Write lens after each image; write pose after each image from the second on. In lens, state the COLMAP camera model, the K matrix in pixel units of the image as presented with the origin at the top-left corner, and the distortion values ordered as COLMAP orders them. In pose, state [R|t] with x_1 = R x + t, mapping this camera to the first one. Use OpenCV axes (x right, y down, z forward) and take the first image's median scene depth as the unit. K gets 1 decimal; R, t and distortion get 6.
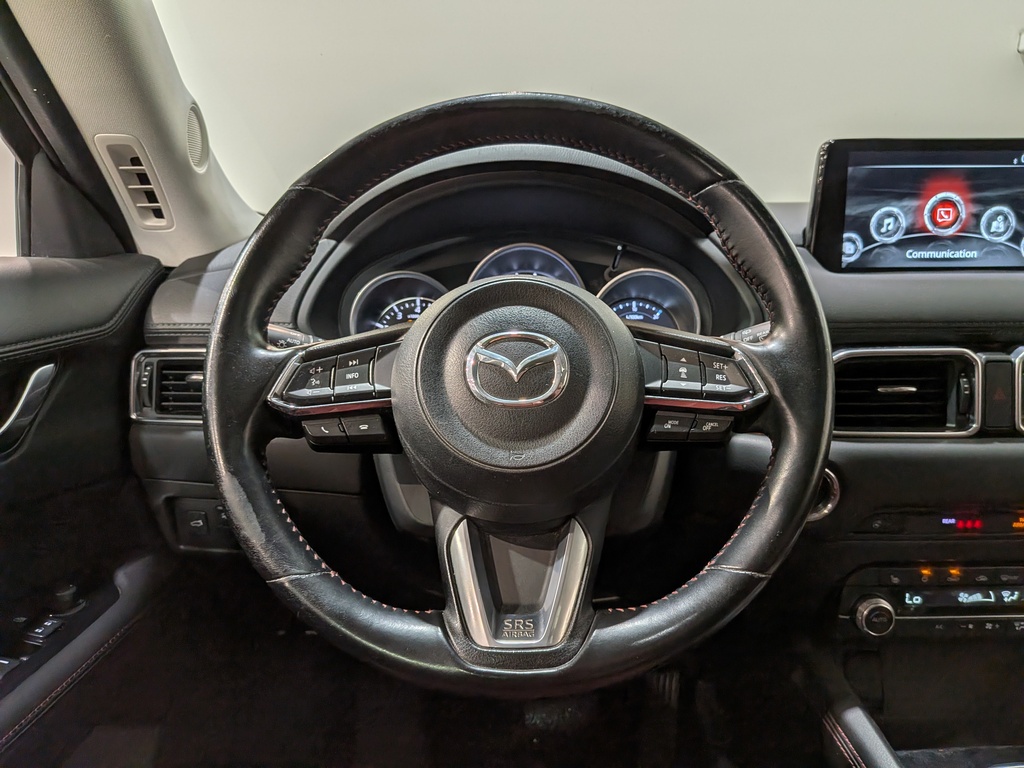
lens RADIAL K [[746.7, 0, 532.5], [0, 746.7, 387.1], [0, 0, 1]] dist [0.063378, -0.107808]
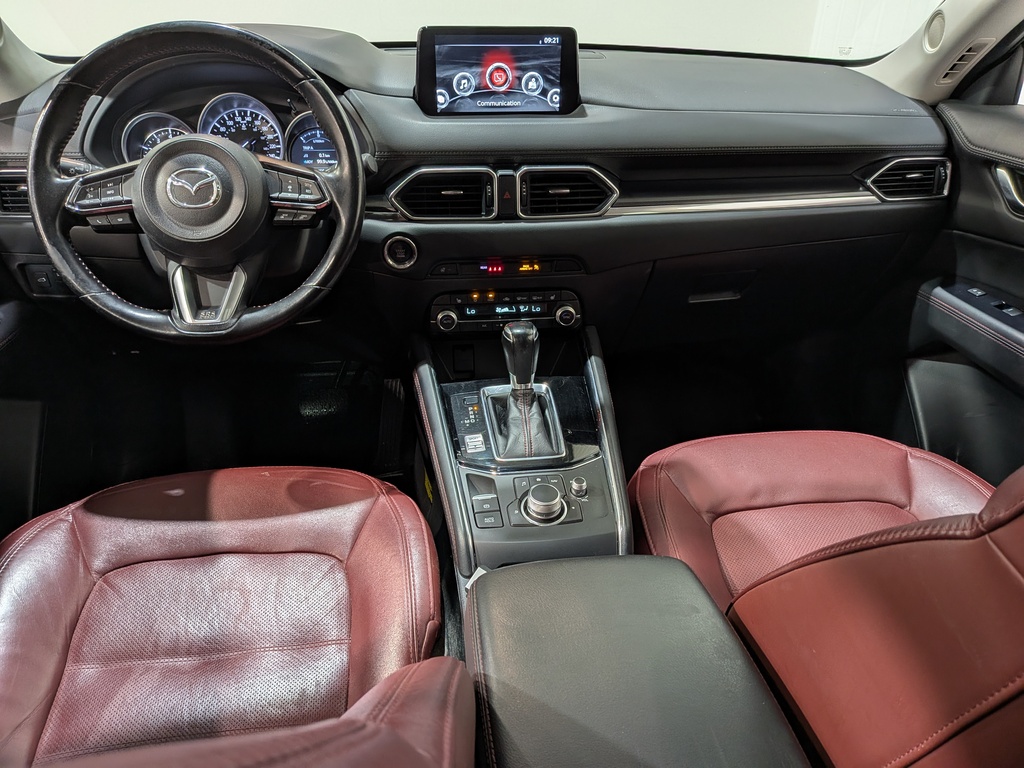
lens RADIAL K [[746.7, 0, 511.8], [0, 746.7, 403.8], [0, 0, 1]] dist [0.063378, -0.107808]
pose [[0.991088, -0.045924, 0.125045, 0.498246], [0.005761, 0.952595, 0.304186, -0.077492], [-0.133087, -0.300755, 0.944370, -1.084507]]
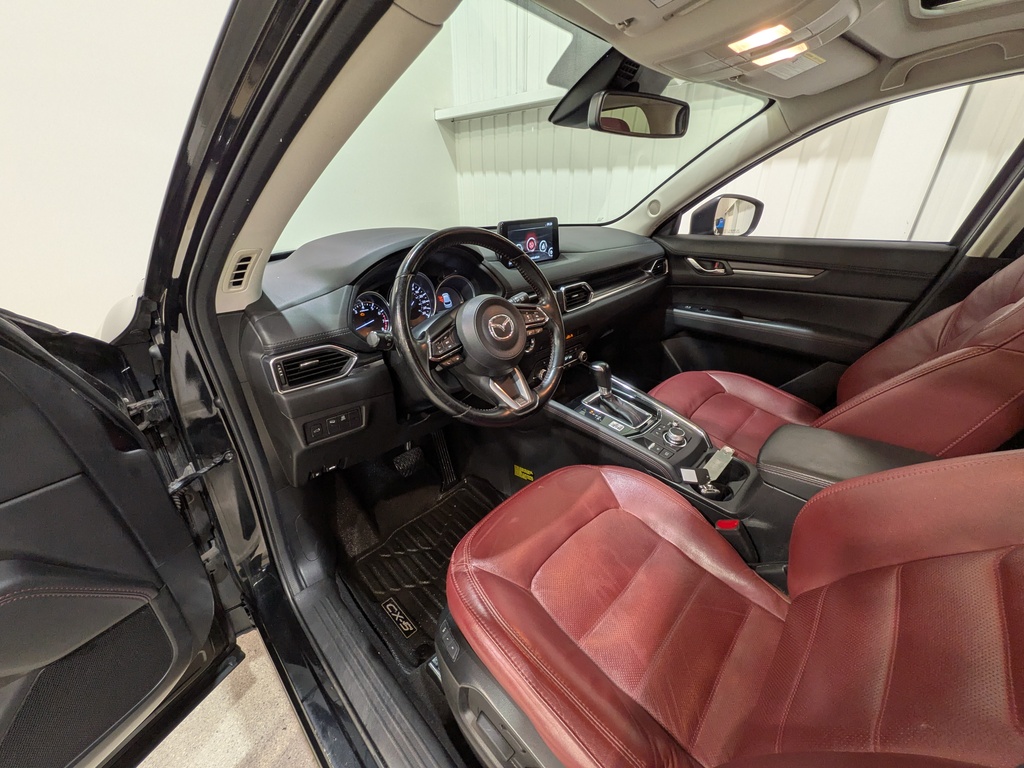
lens RADIAL K [[405.4, 0, 513.5], [0, 405.4, 384.9], [0, 0, 1]] dist [0.001402, 0.000160]
pose [[0.702087, -0.312741, 0.639740, -1.078477], [0.157159, 0.944295, 0.289149, -0.262800], [-0.694532, -0.102467, 0.712128, -0.267746]]
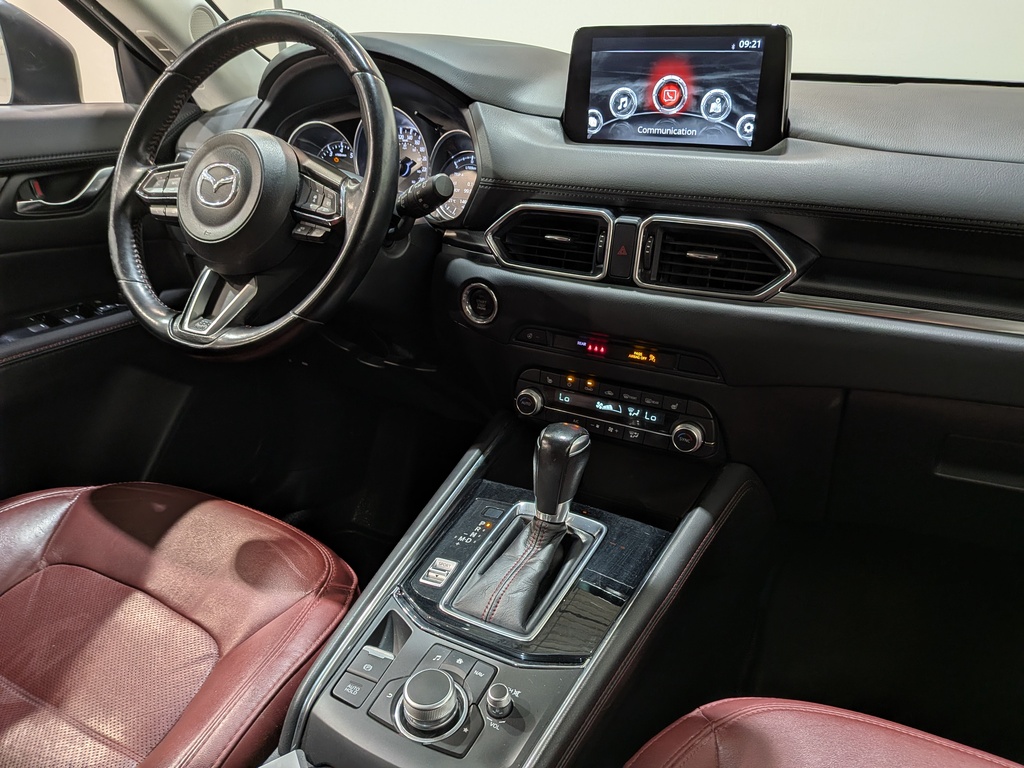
lens RADIAL K [[746.7, 0, 511.6], [0, 746.7, 393.3], [0, 0, 1]] dist [0.063378, -0.107808]
pose [[0.879767, 0.204899, -0.428983, 1.354668], [-0.113674, 0.966843, 0.228676, -0.032446], [0.461615, -0.152418, 0.873888, -0.294512]]
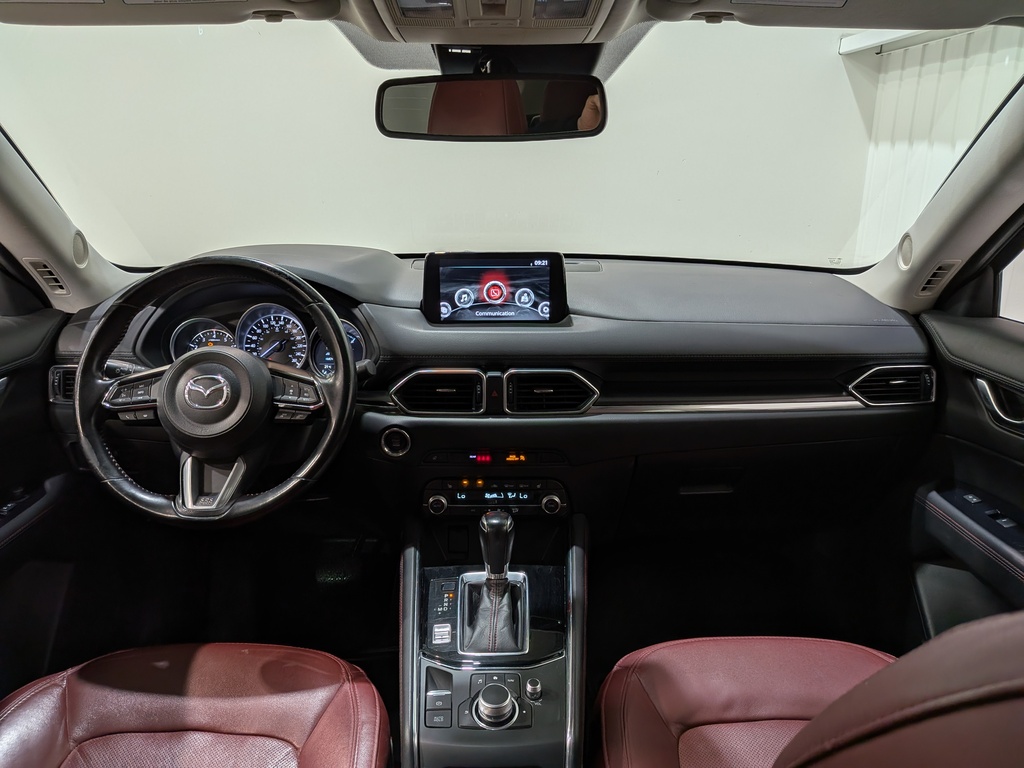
lens RADIAL K [[746.7, 0, 503.3], [0, 746.7, 376.1], [0, 0, 1]] dist [0.063378, -0.107808]
pose [[0.999887, 0.007760, 0.012882, 0.798607], [-0.008717, 0.997071, 0.075986, -0.240480], [-0.012254, -0.076089, 0.997026, -1.228377]]
